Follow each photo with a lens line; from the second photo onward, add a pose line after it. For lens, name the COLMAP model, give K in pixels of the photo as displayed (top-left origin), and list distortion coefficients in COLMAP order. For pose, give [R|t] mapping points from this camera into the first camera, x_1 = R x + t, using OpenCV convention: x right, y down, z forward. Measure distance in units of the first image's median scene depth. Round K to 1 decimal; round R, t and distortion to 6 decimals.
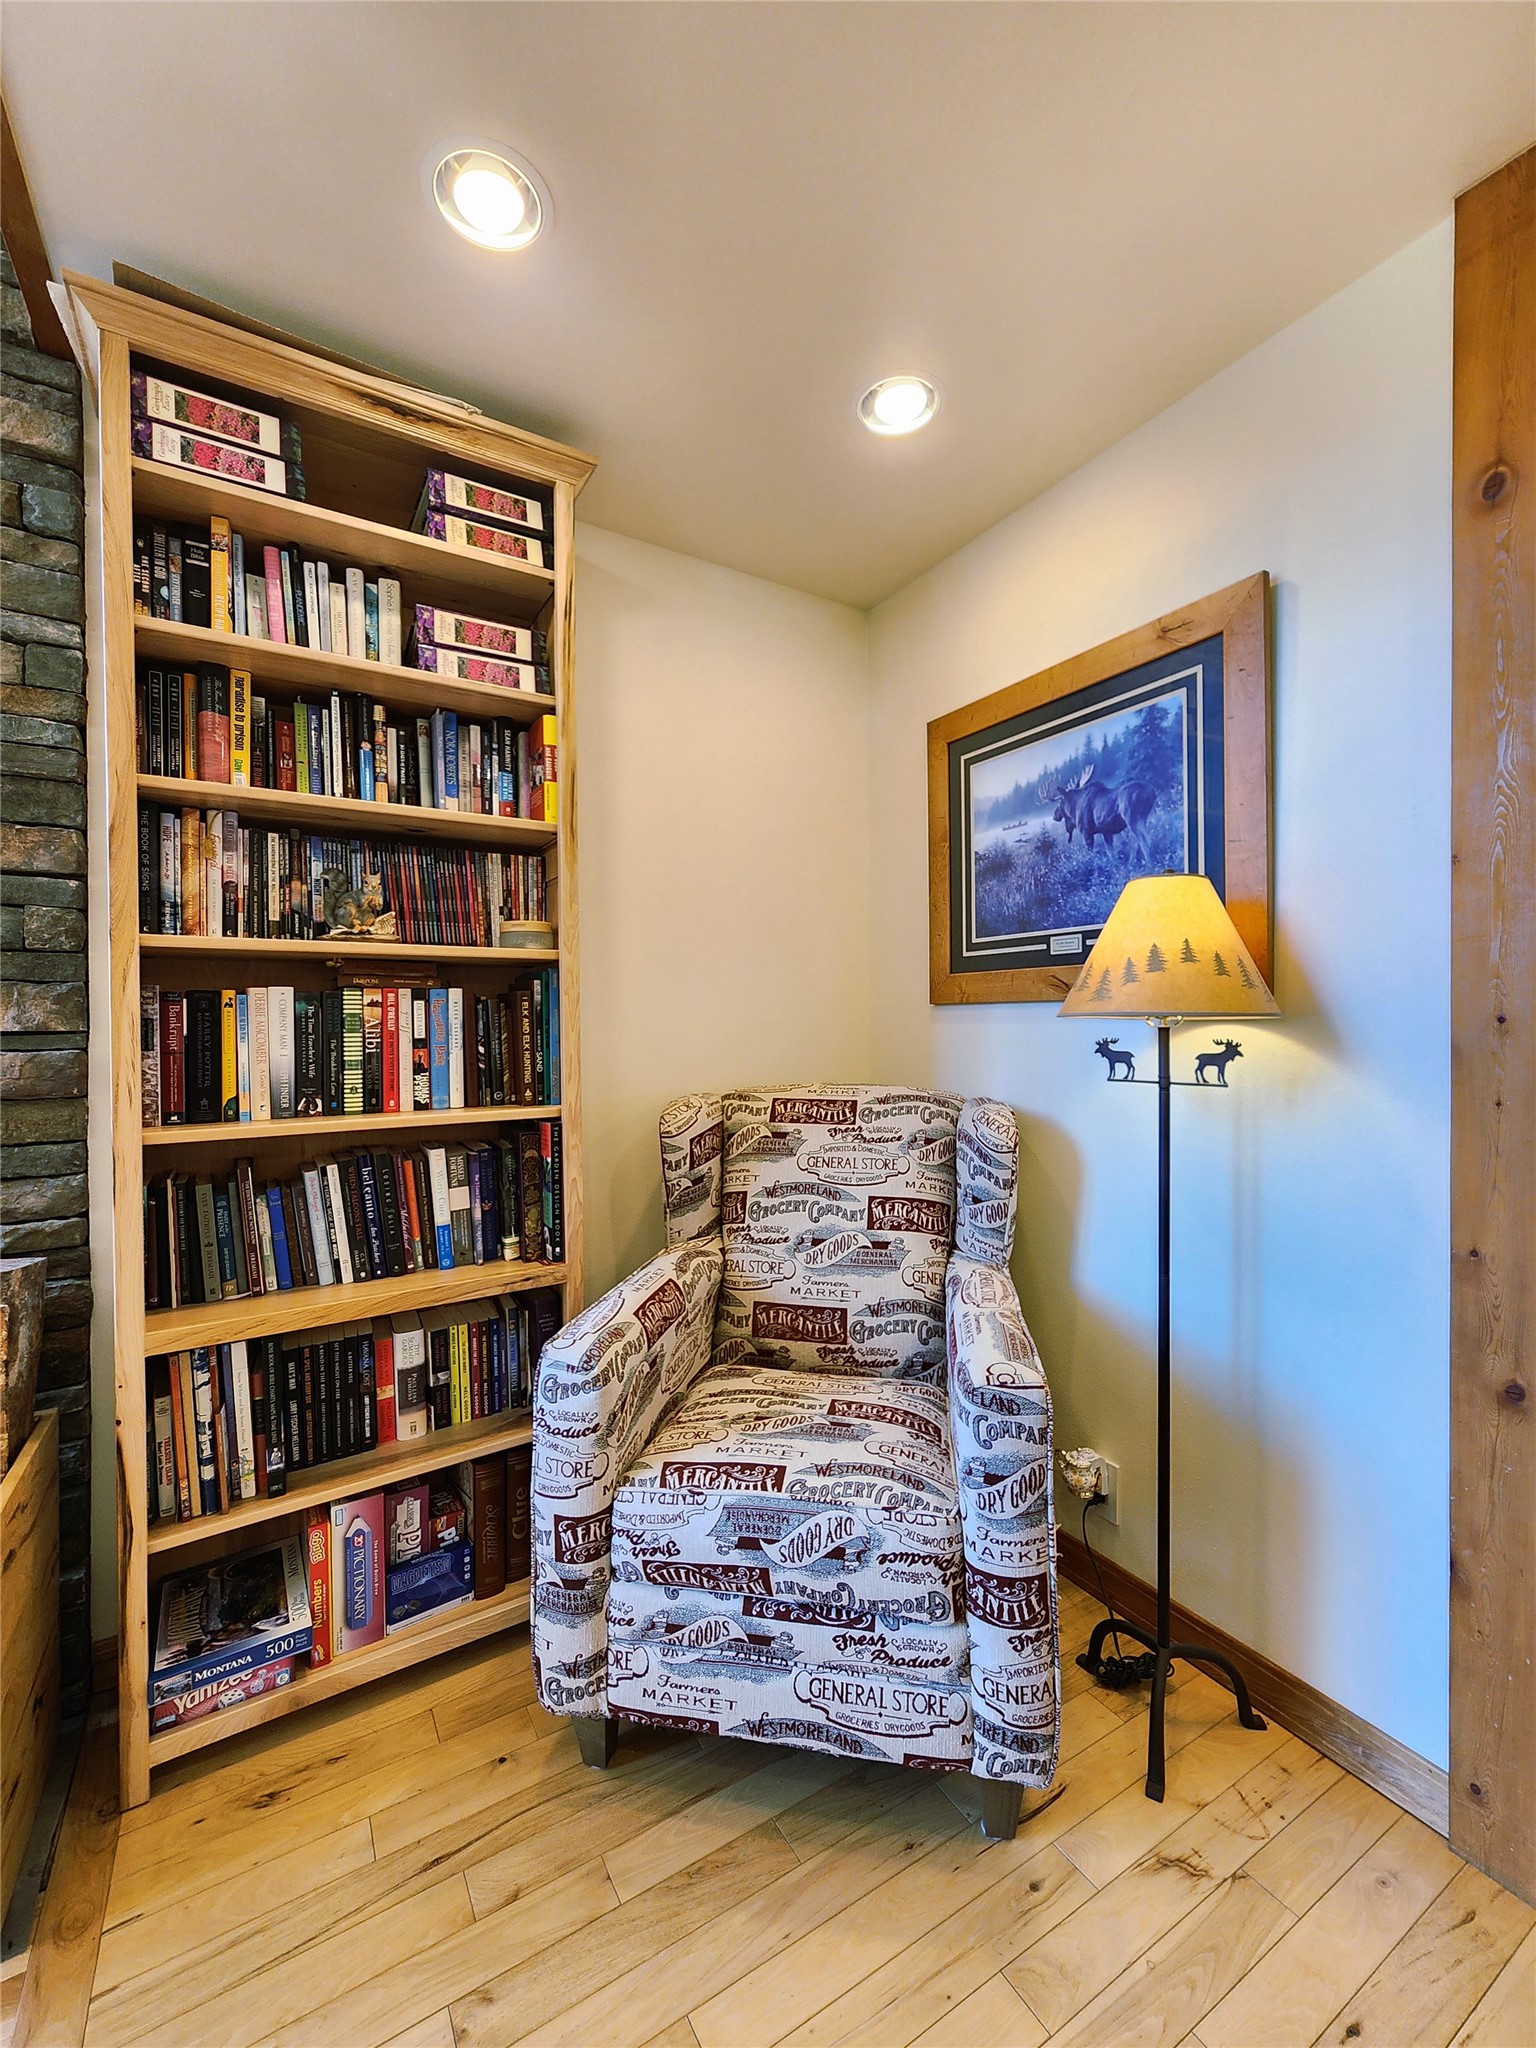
lens RADIAL K [[839.7, 0, 767.5], [0, 839.7, 1021.0], [0, 0, 1]] dist [-0.003764, 0.001033]
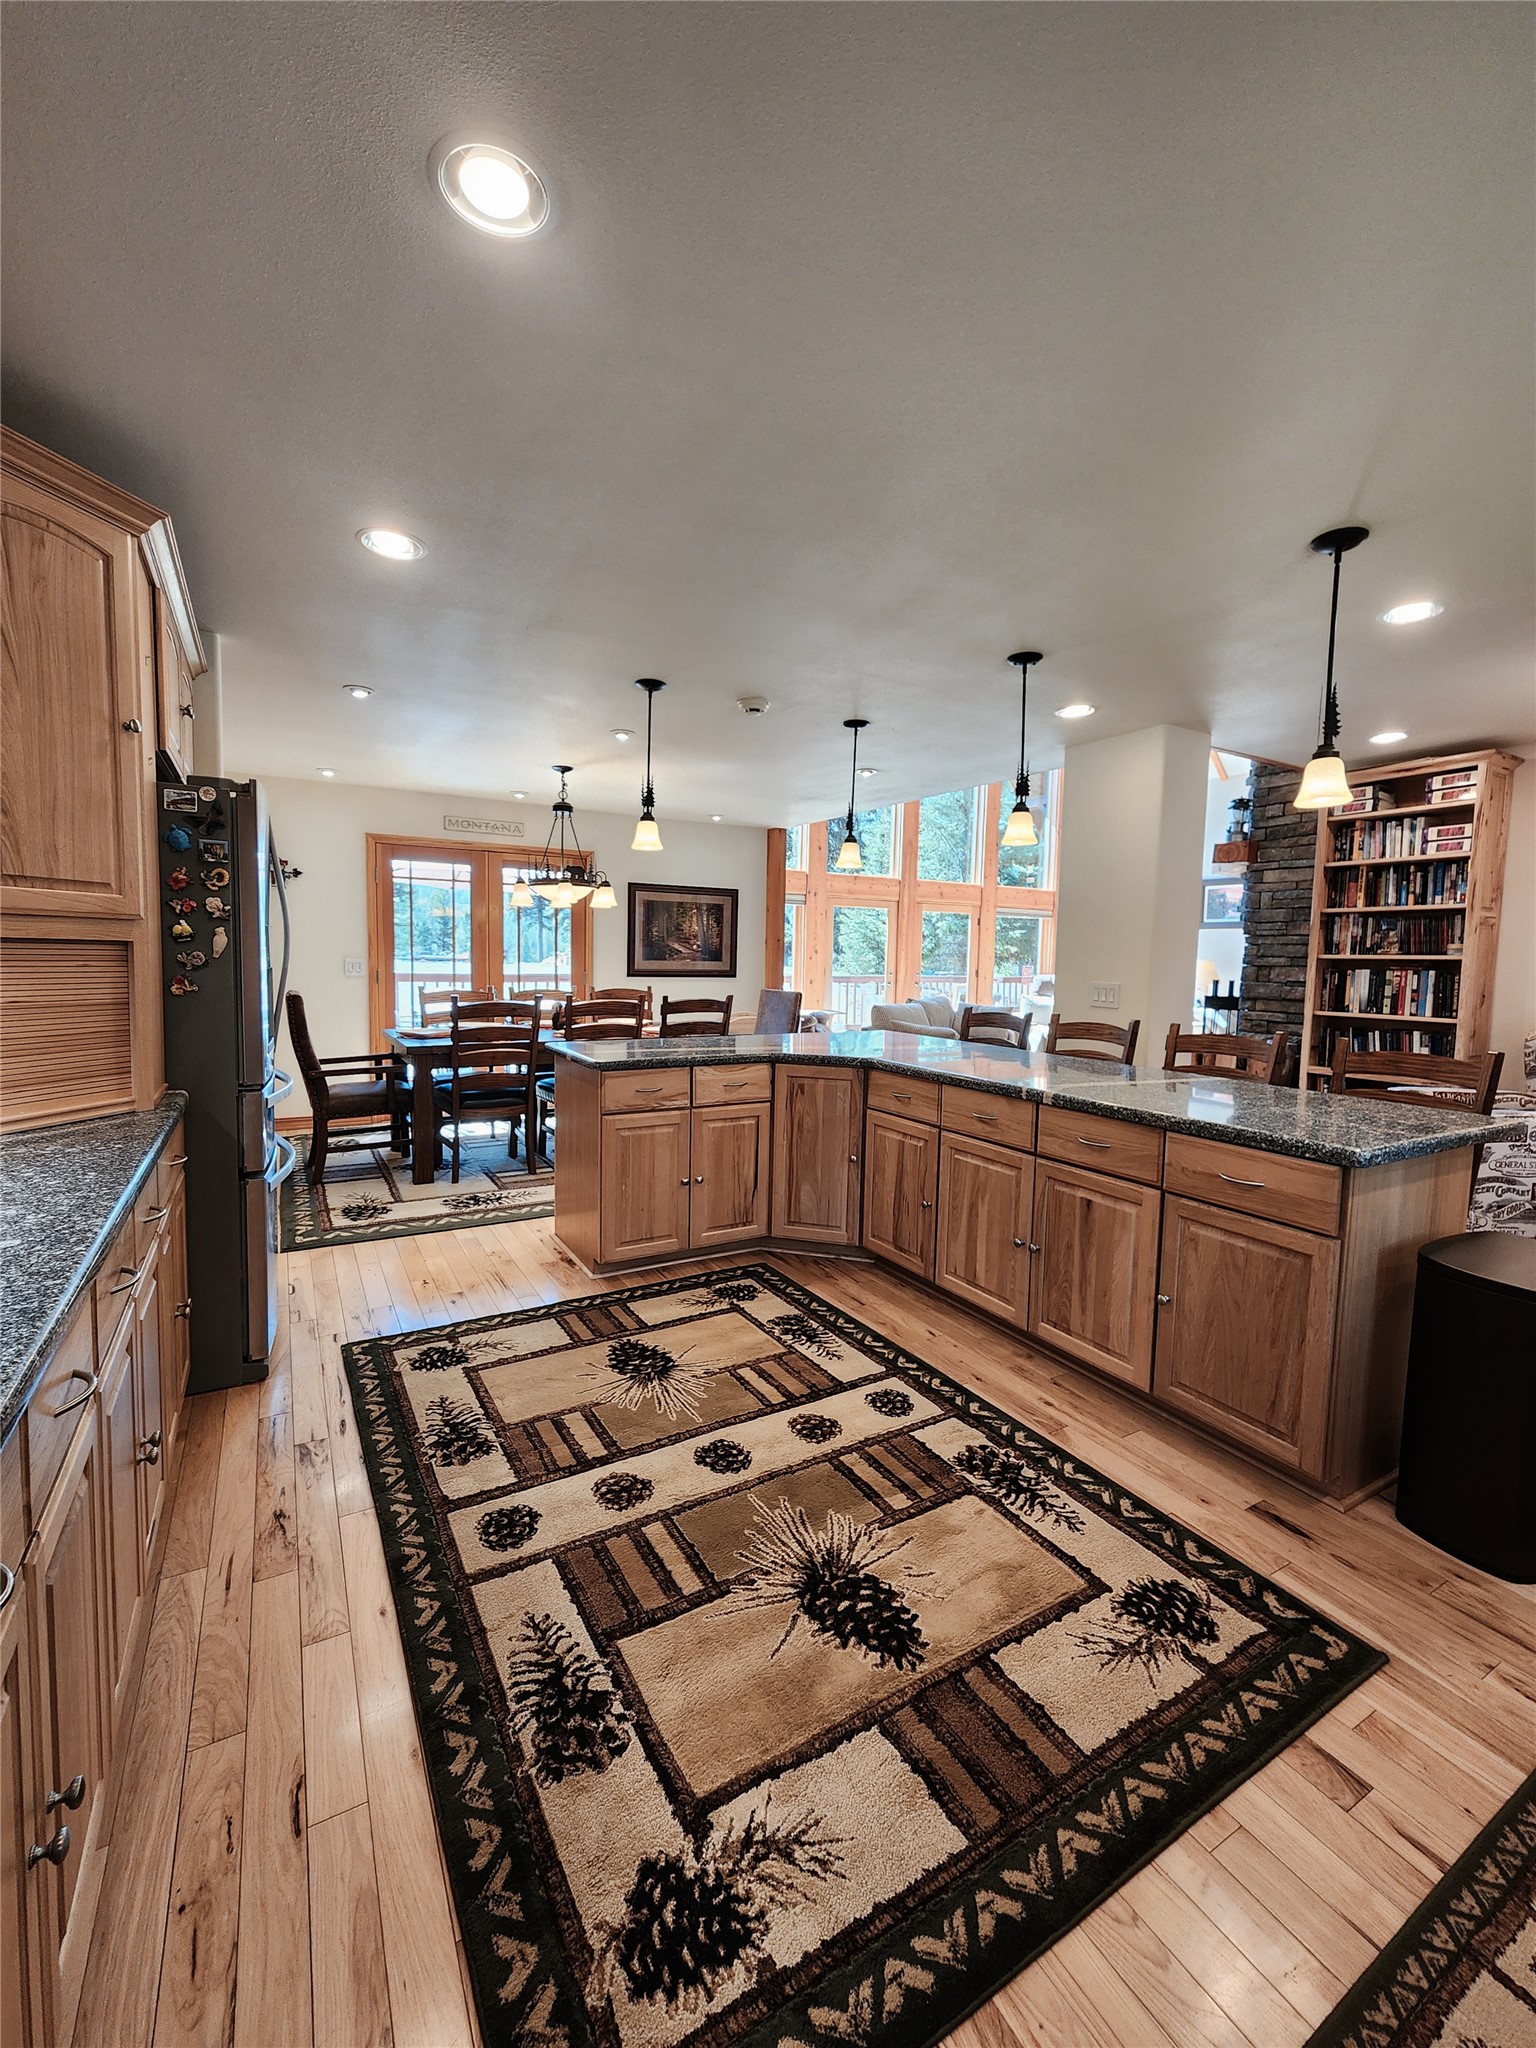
lens RADIAL K [[839.7, 0, 769.6], [0, 839.7, 1019.0], [0, 0, 1]] dist [-0.003764, 0.001033]
pose [[-0.006375, 0.084755, -0.996381, 2.395851], [-0.016027, 0.996265, 0.084847, -0.082779], [0.999851, 0.016510, -0.004993, -1.106466]]
